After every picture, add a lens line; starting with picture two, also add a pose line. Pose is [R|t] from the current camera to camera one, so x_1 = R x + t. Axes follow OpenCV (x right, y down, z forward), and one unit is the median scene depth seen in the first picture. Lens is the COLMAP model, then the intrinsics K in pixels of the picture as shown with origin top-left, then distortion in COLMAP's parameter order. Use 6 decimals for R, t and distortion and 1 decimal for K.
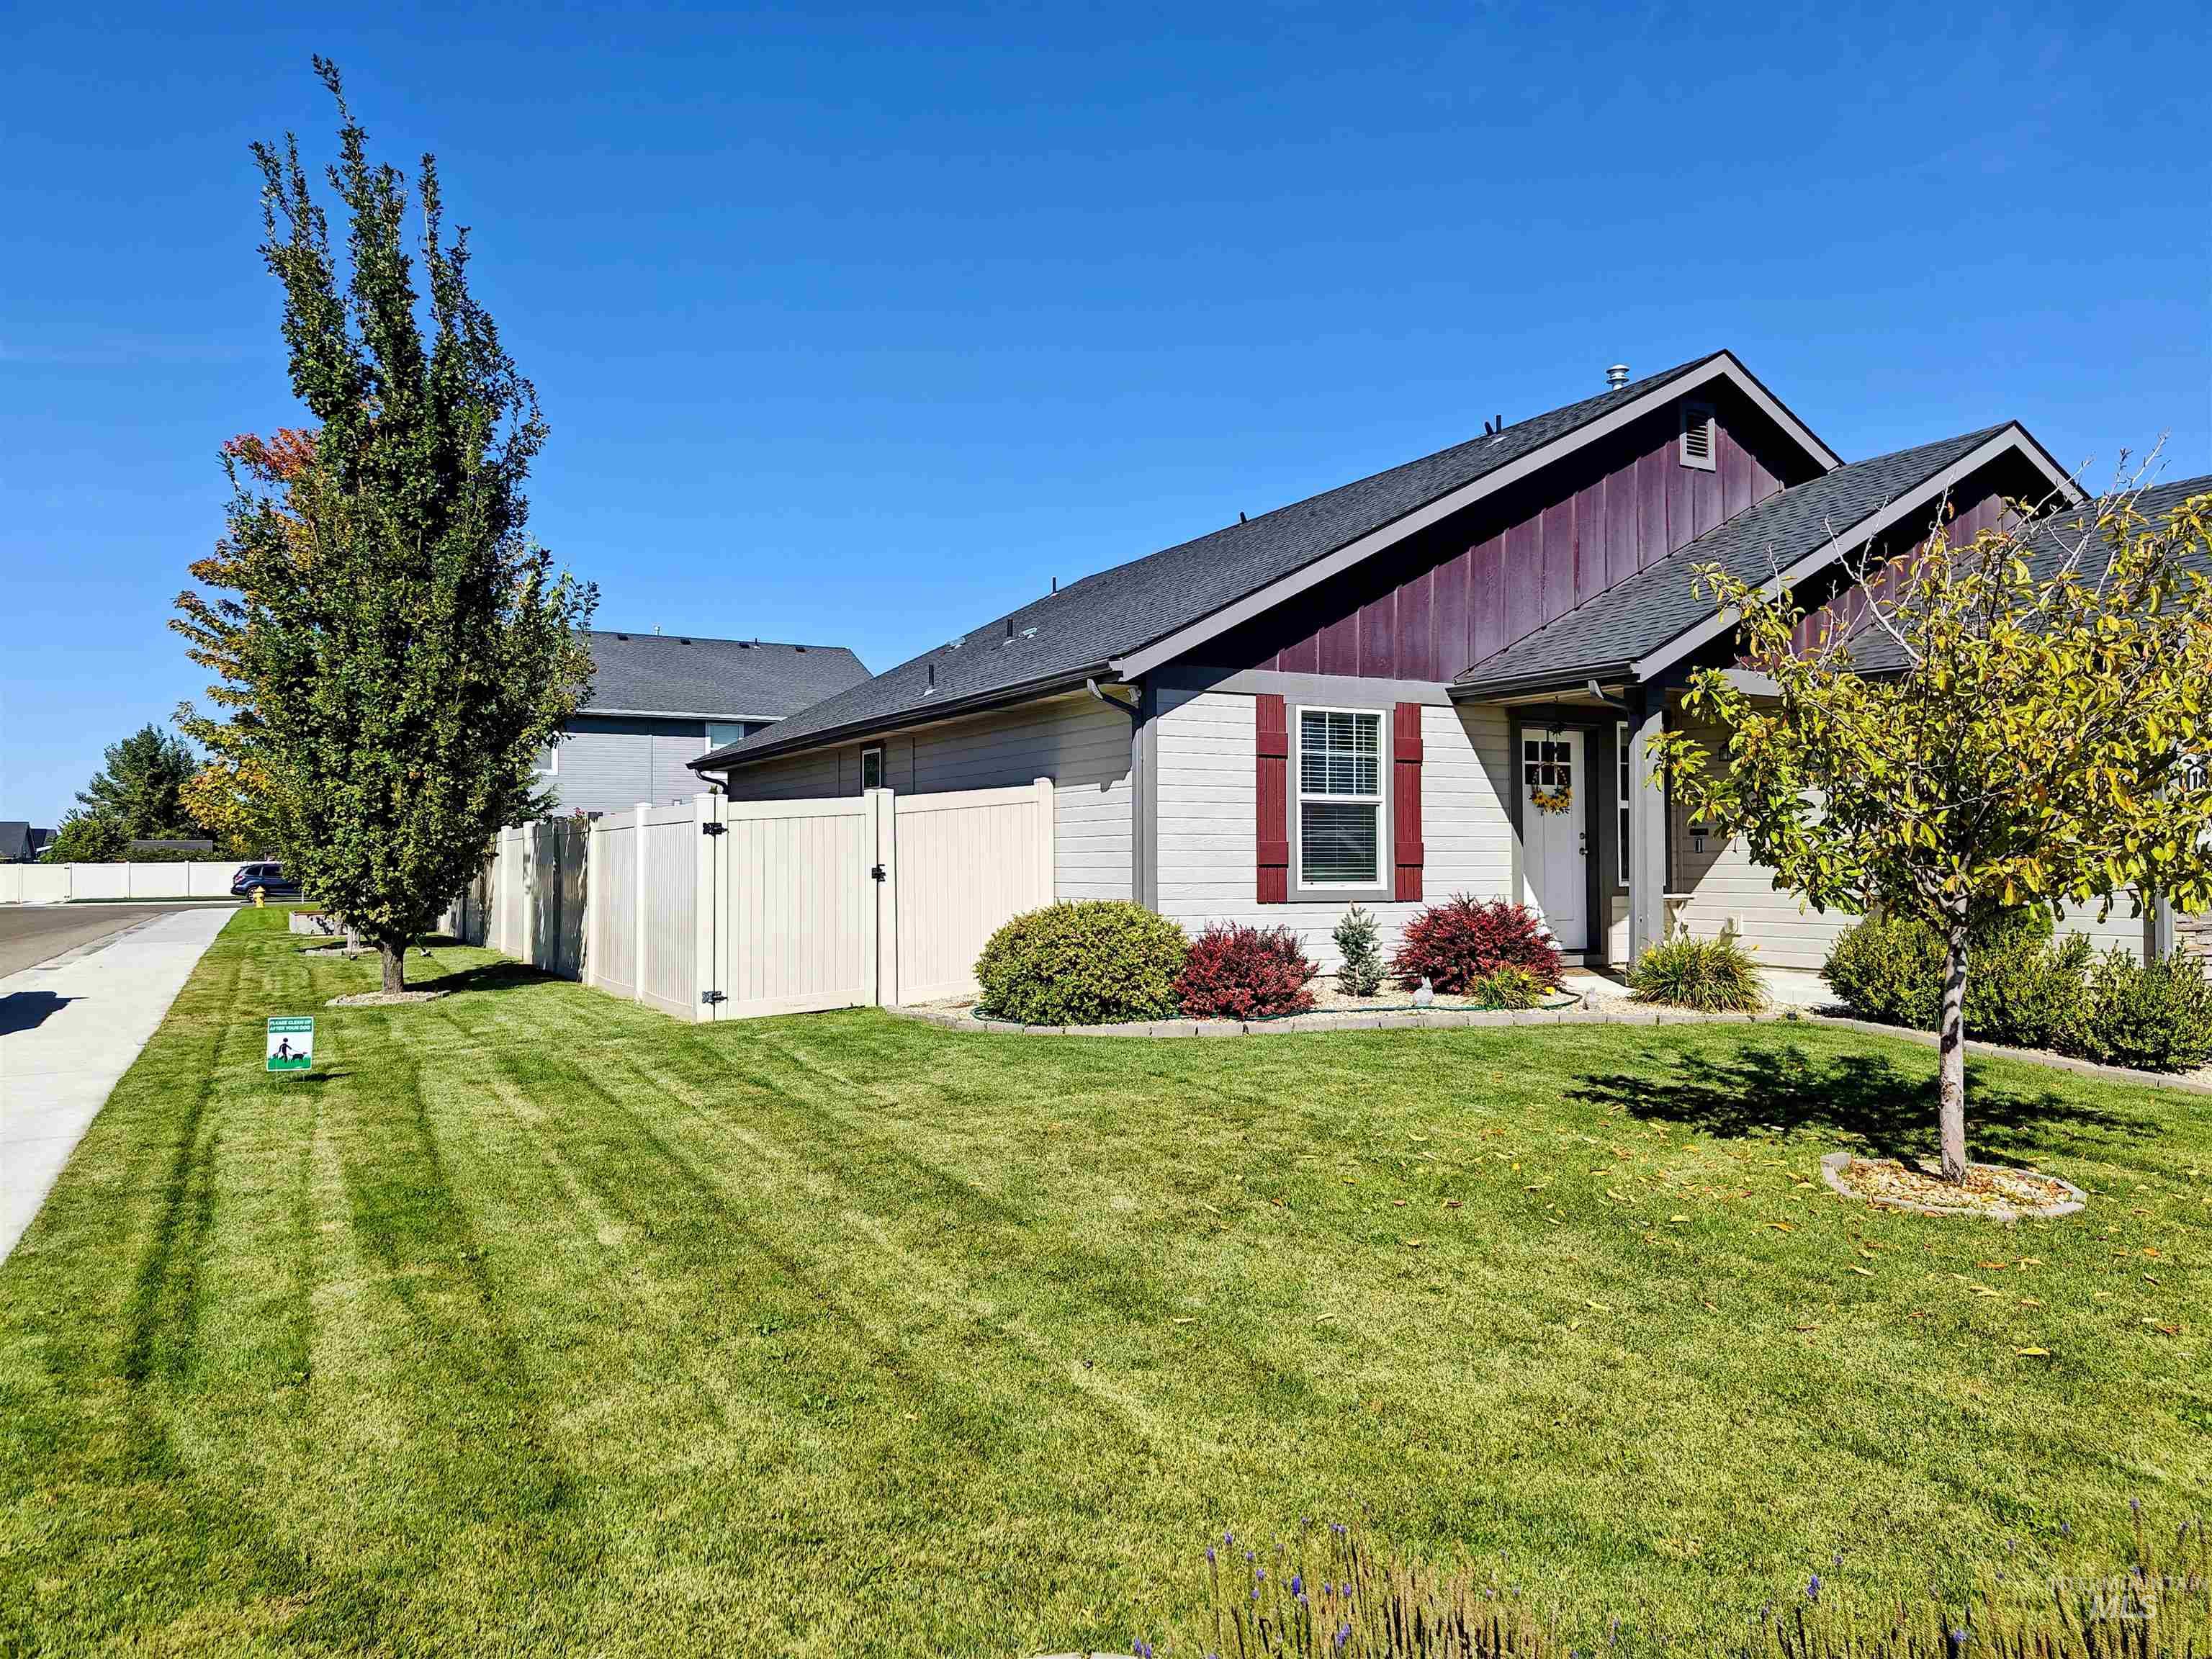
lens RADIAL K [[1551.1, 0, 1106.0], [0, 1551.1, 829.5], [0, 0, 1]] dist [0.009184, 0.003438]
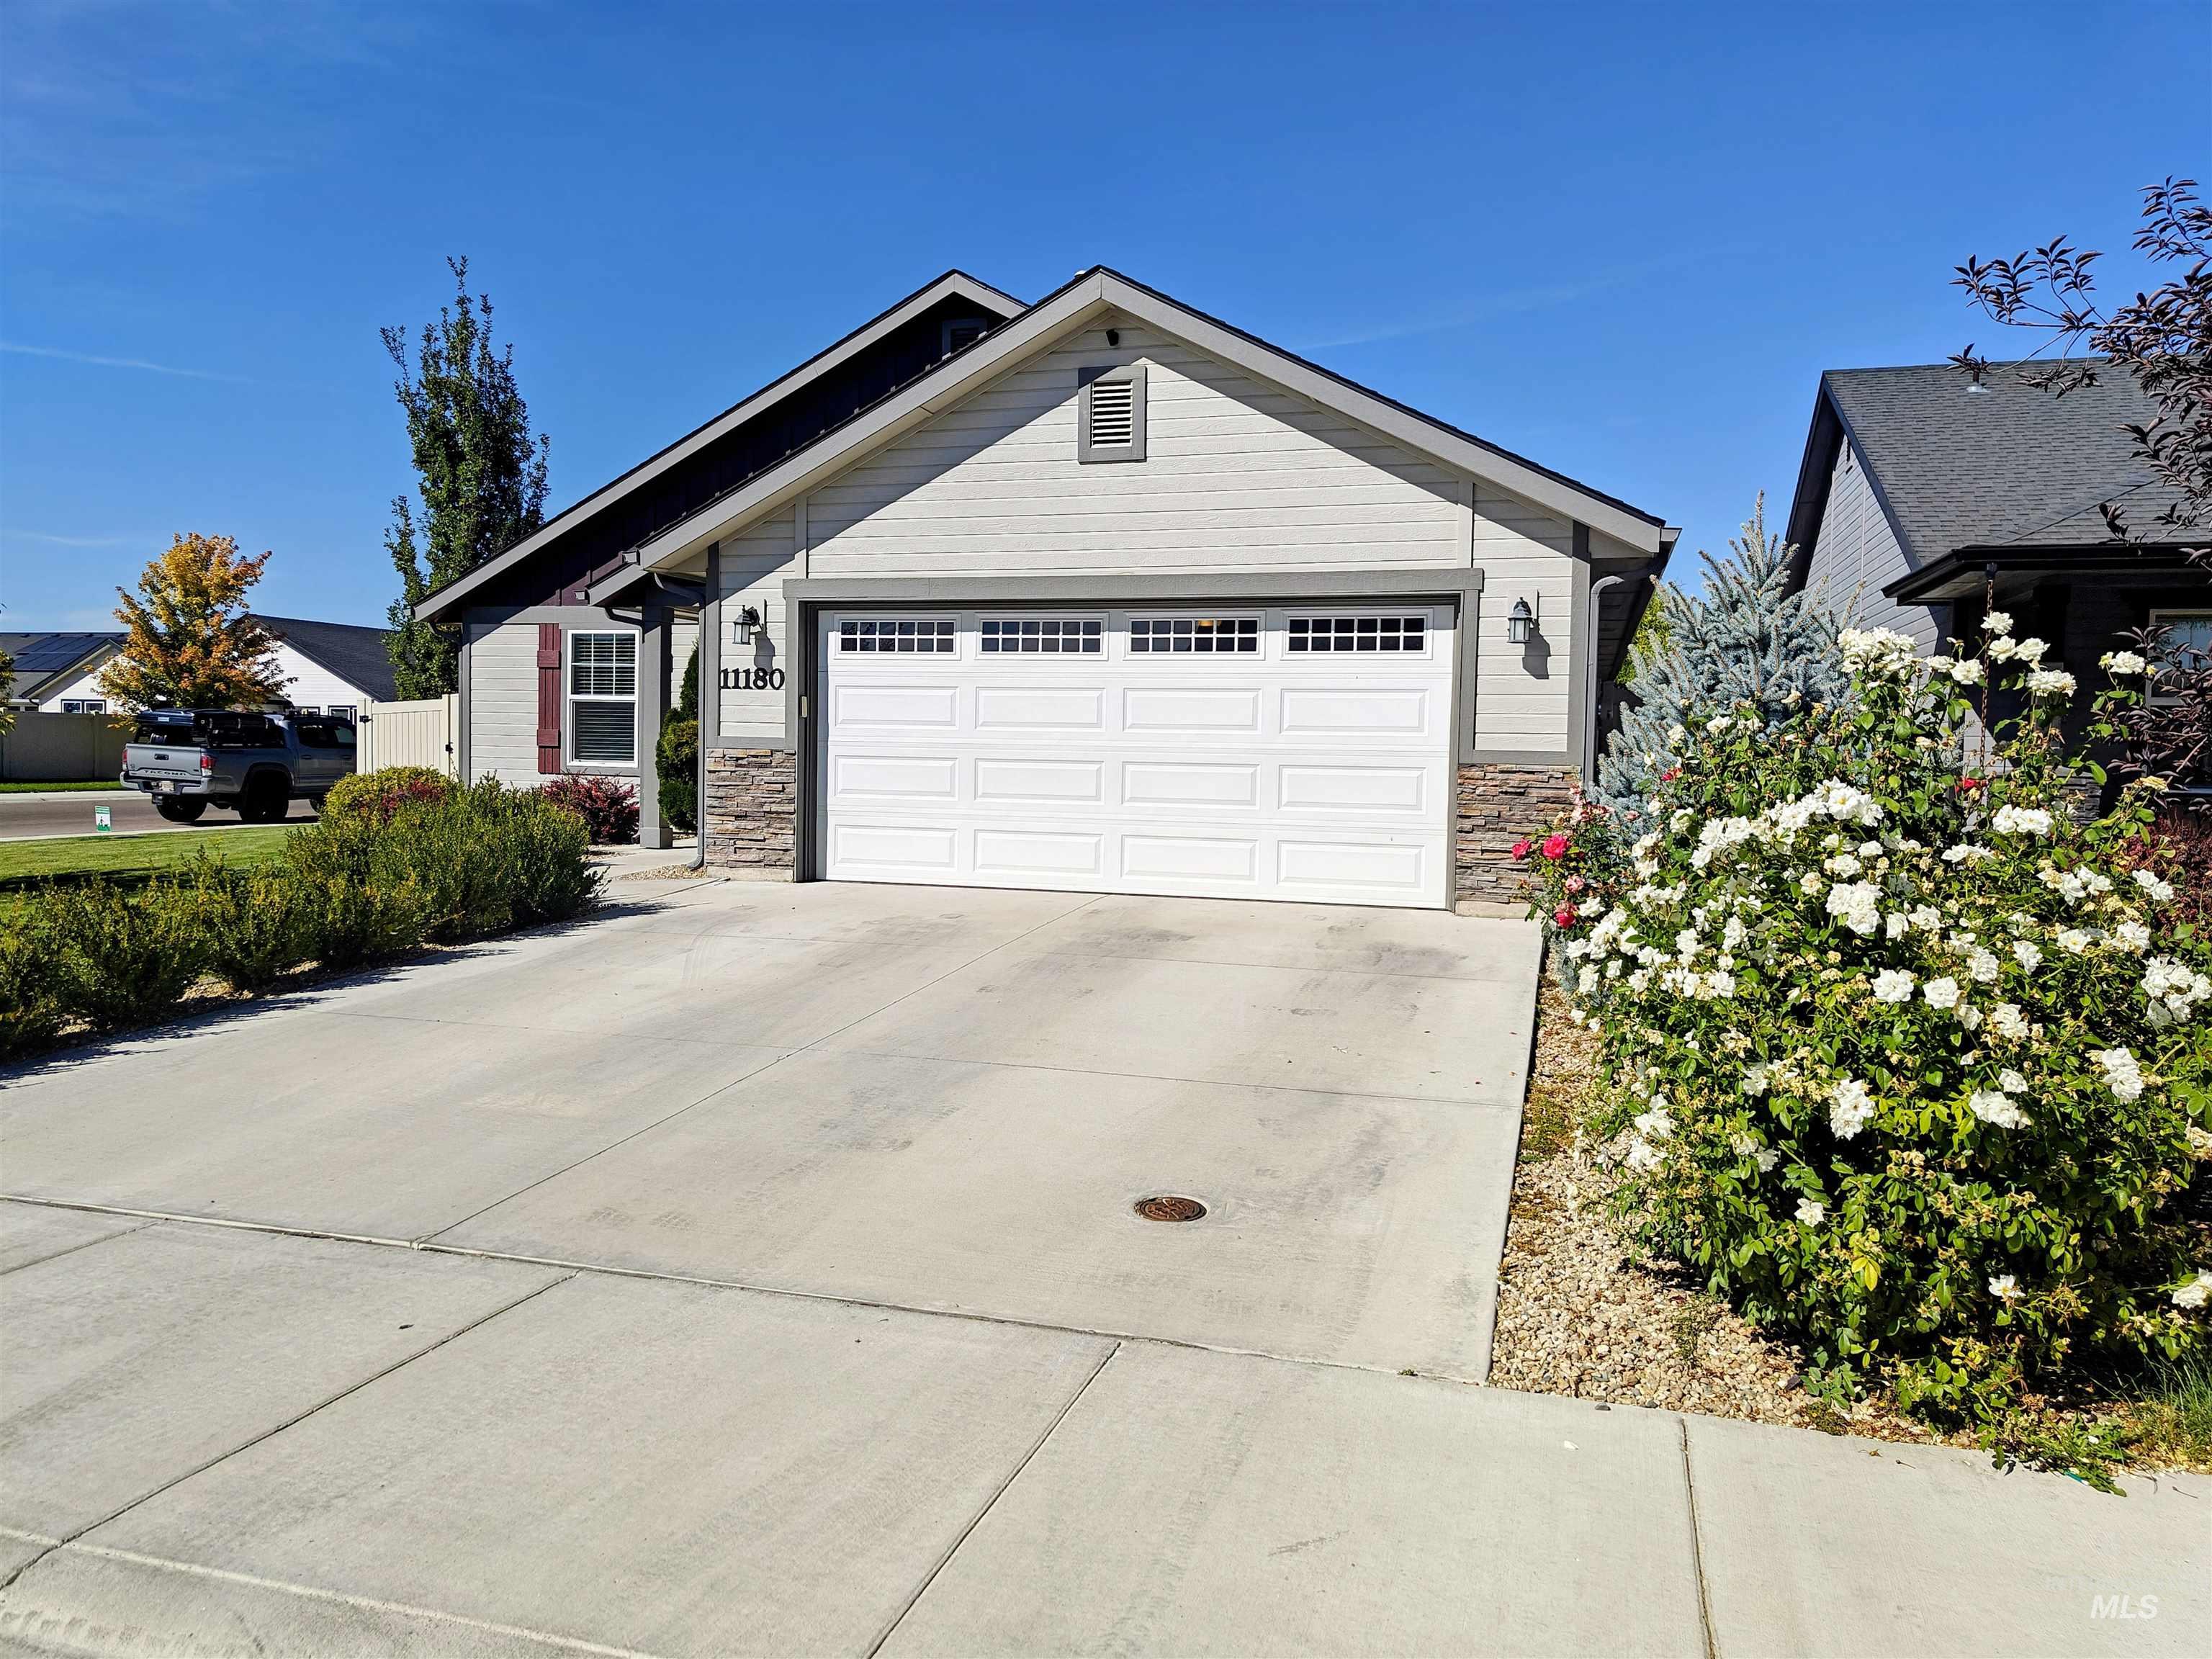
lens RADIAL K [[1551.1, 0, 1106.0], [0, 1551.1, 829.5], [0, 0, 1]] dist [0.009184, 0.003438]
pose [[0.695452, 0.053288, -0.716594, 1.447490], [-0.008532, 0.997789, 0.065918, 0.001250], [0.718522, -0.039729, 0.694368, 0.379624]]
